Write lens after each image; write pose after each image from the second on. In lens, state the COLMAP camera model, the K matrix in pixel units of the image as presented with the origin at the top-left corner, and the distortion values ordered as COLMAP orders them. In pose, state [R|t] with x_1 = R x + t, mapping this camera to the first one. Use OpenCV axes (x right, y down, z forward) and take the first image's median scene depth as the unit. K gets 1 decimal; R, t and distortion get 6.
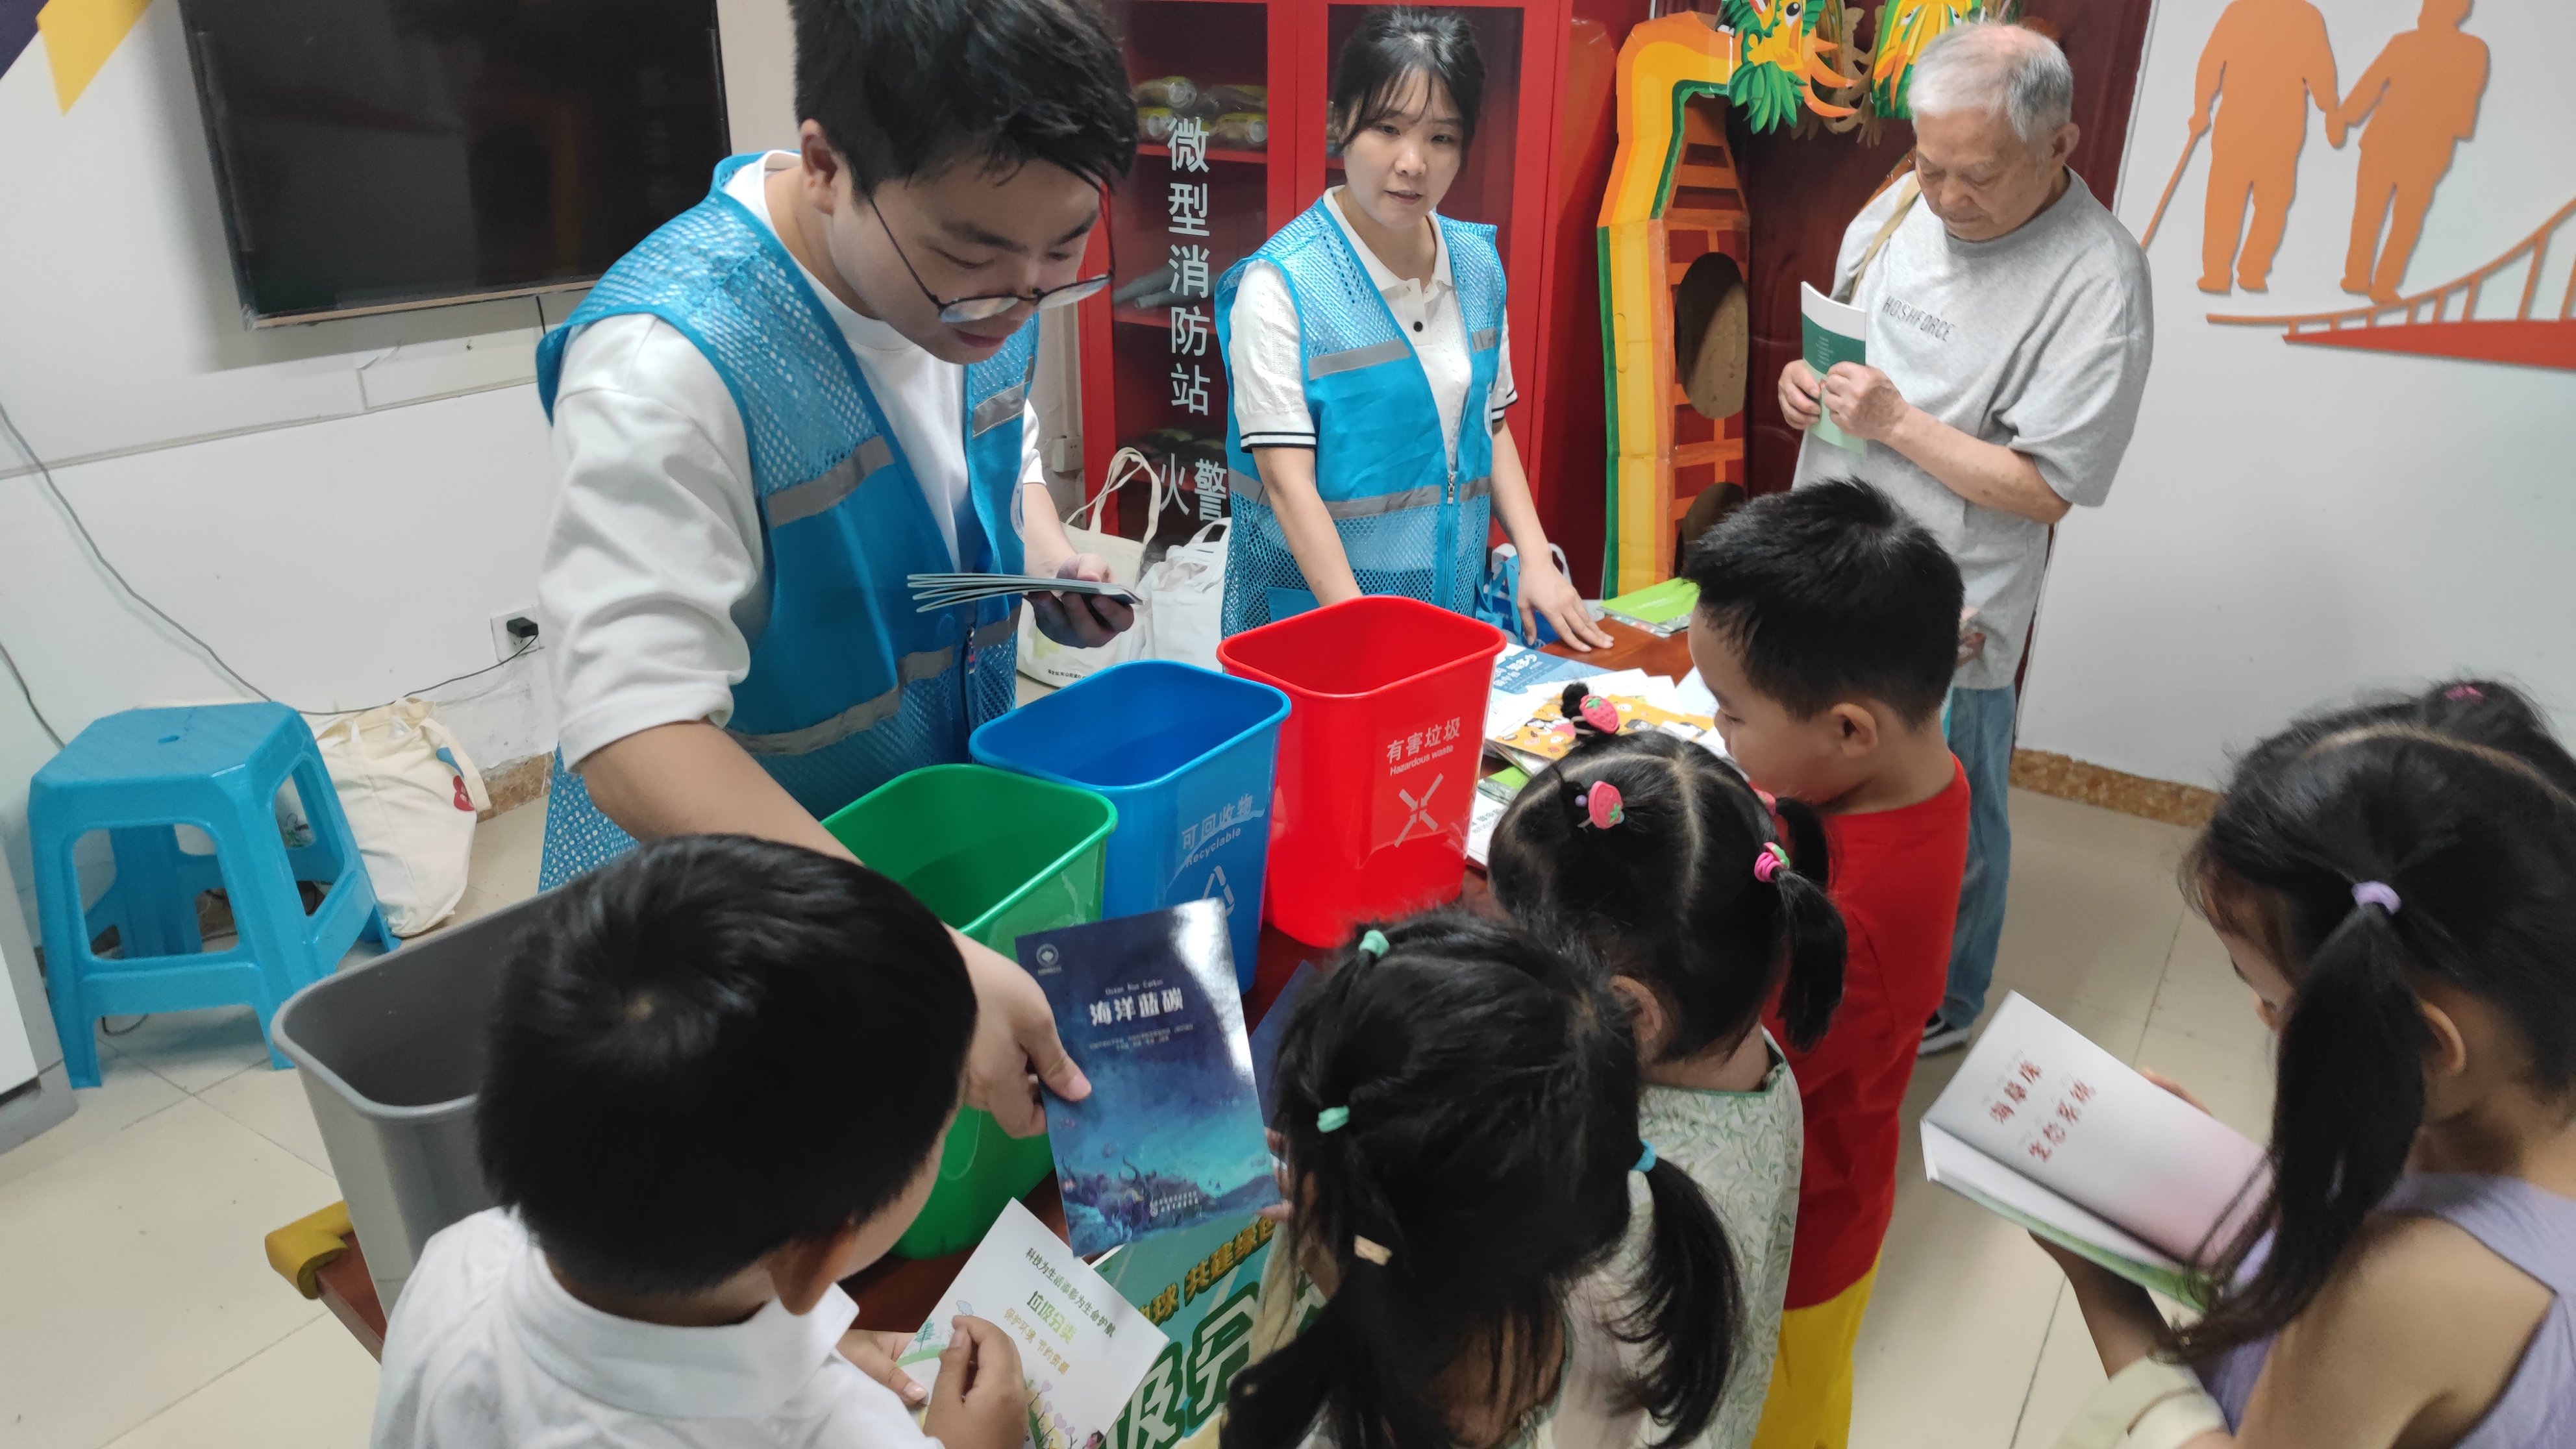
lens RADIAL K [[1710.7, 0, 1288.0], [0, 1710.7, 724.5], [0, 0, 1]] dist [0.071366, -0.073098]
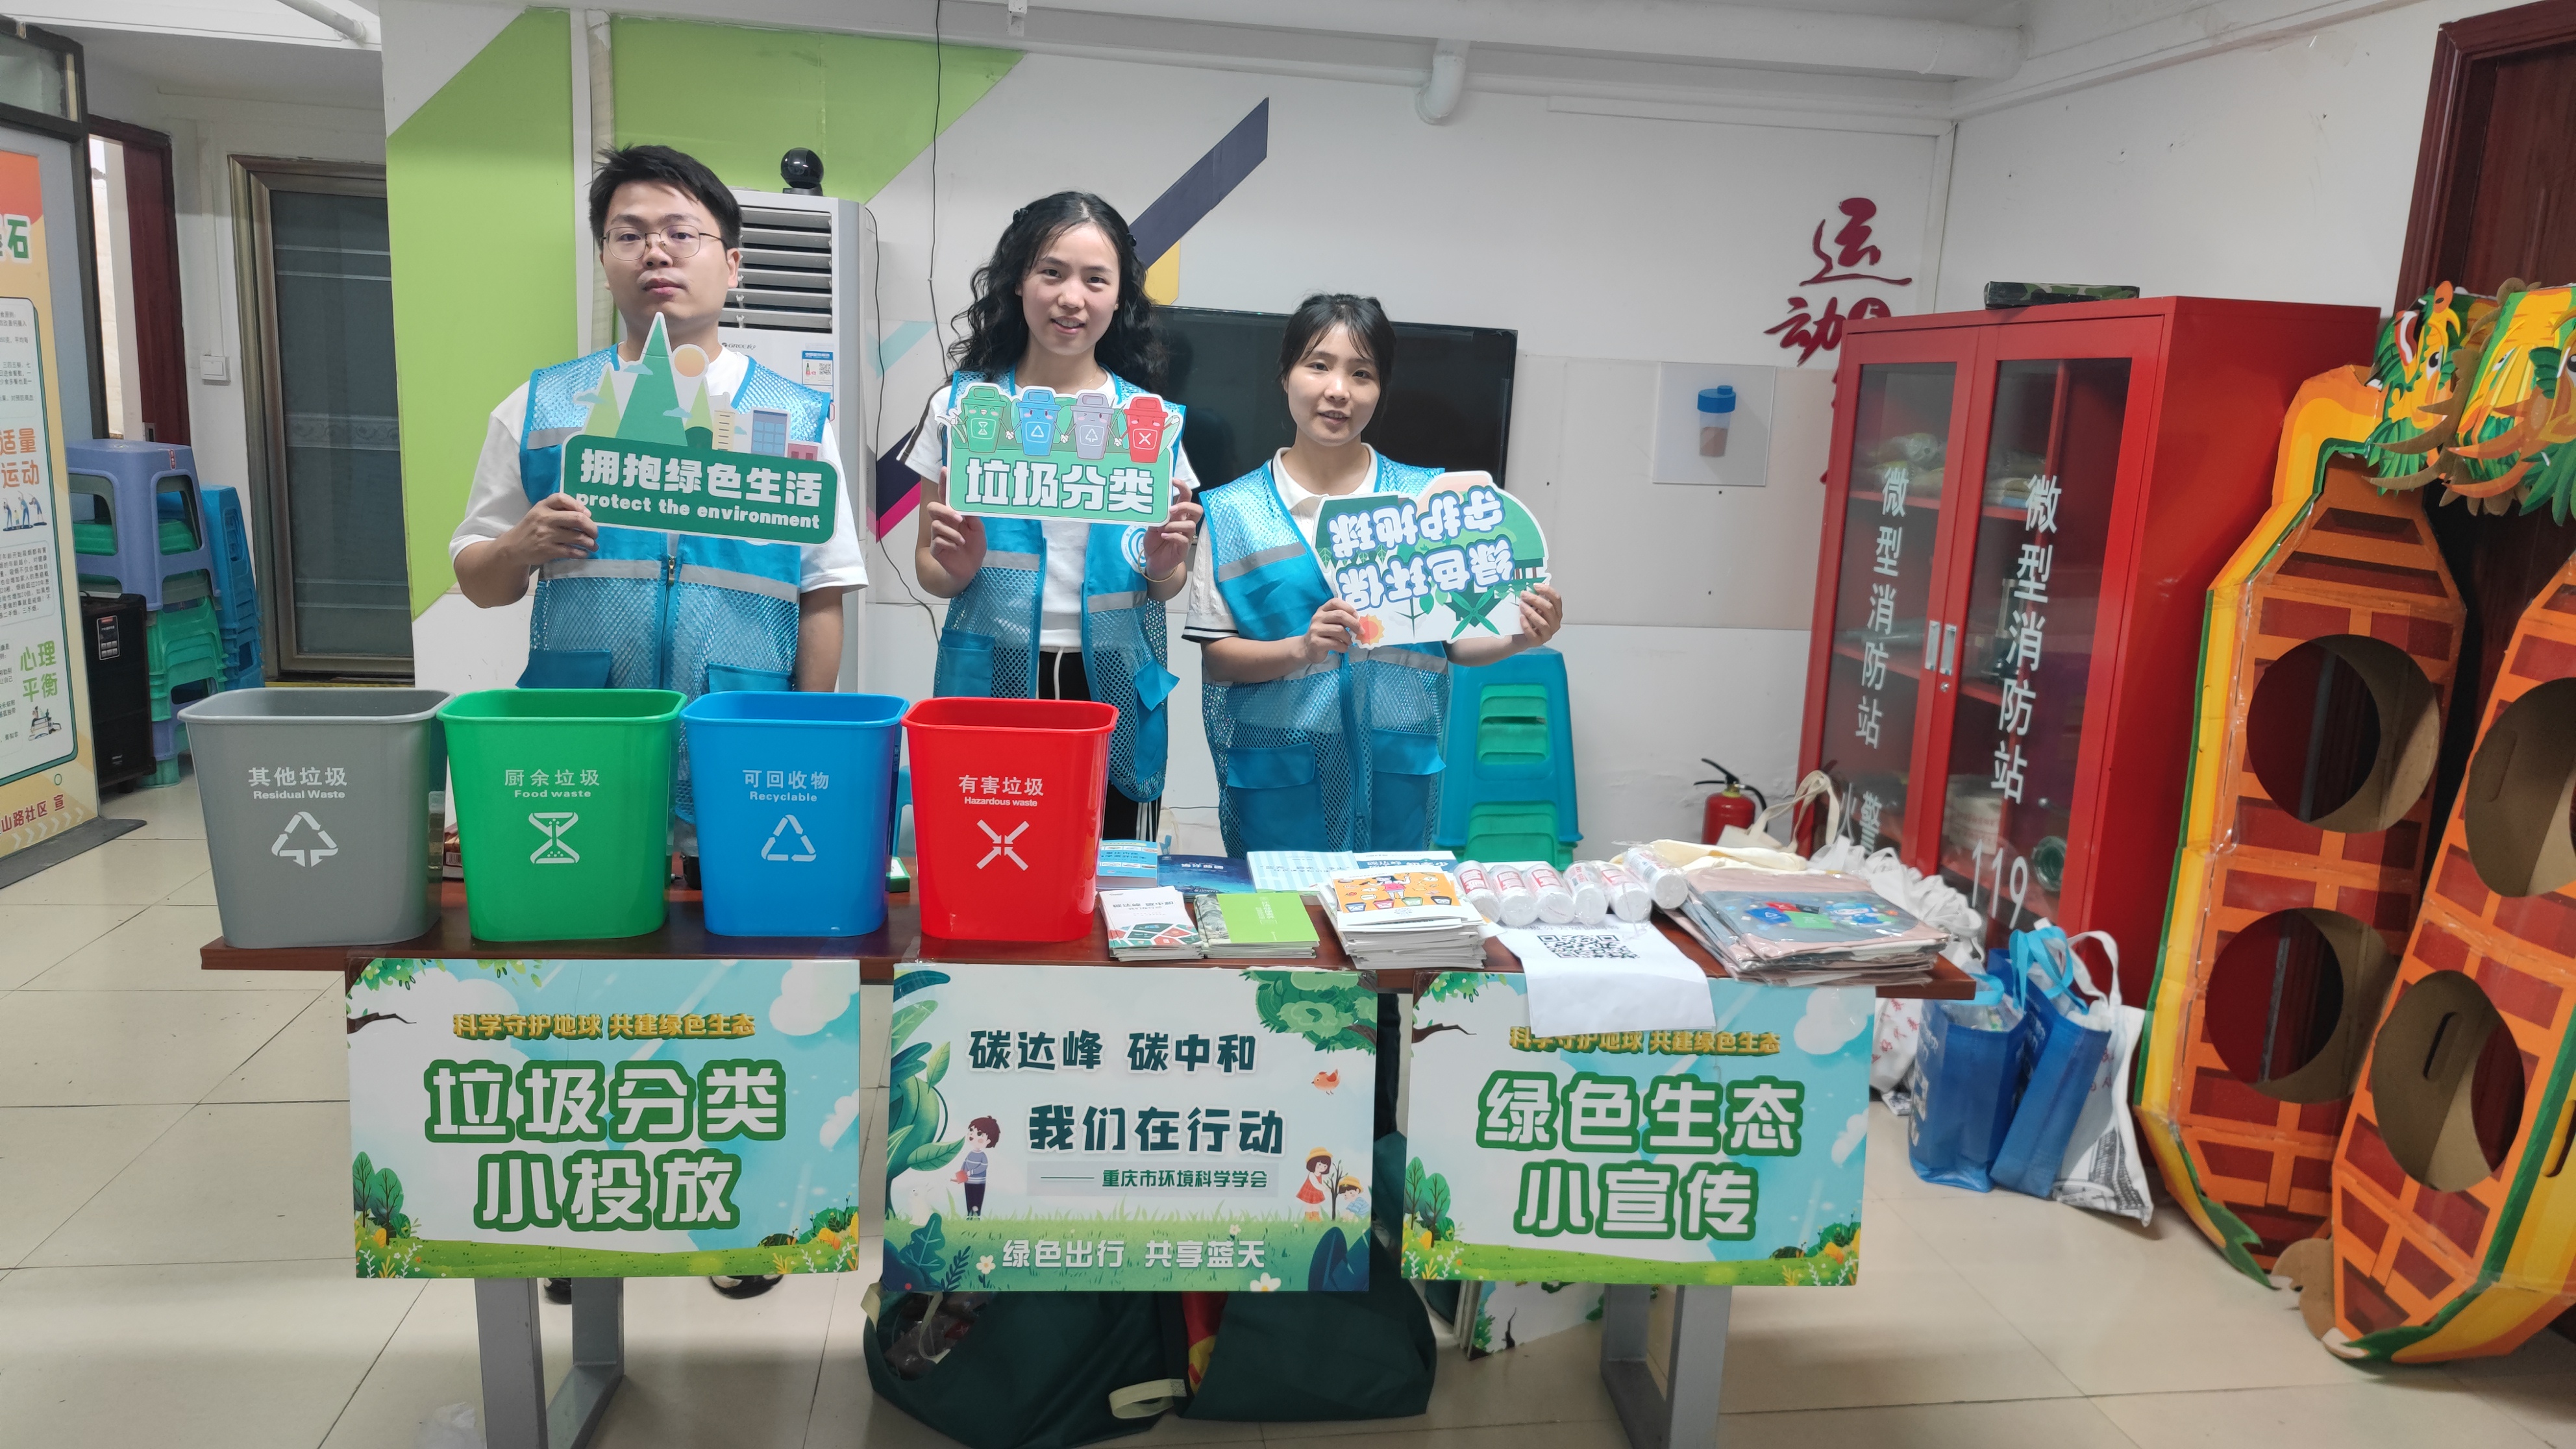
lens RADIAL K [[1710.7, 0, 1288.0], [0, 1710.7, 724.5], [0, 0, 1]] dist [0.071366, -0.073098]
pose [[0.671958, 0.154760, -0.724239, 0.514067], [-0.314843, 0.944846, -0.090215, 0.005369], [0.670333, 0.288643, 0.683622, 0.093342]]
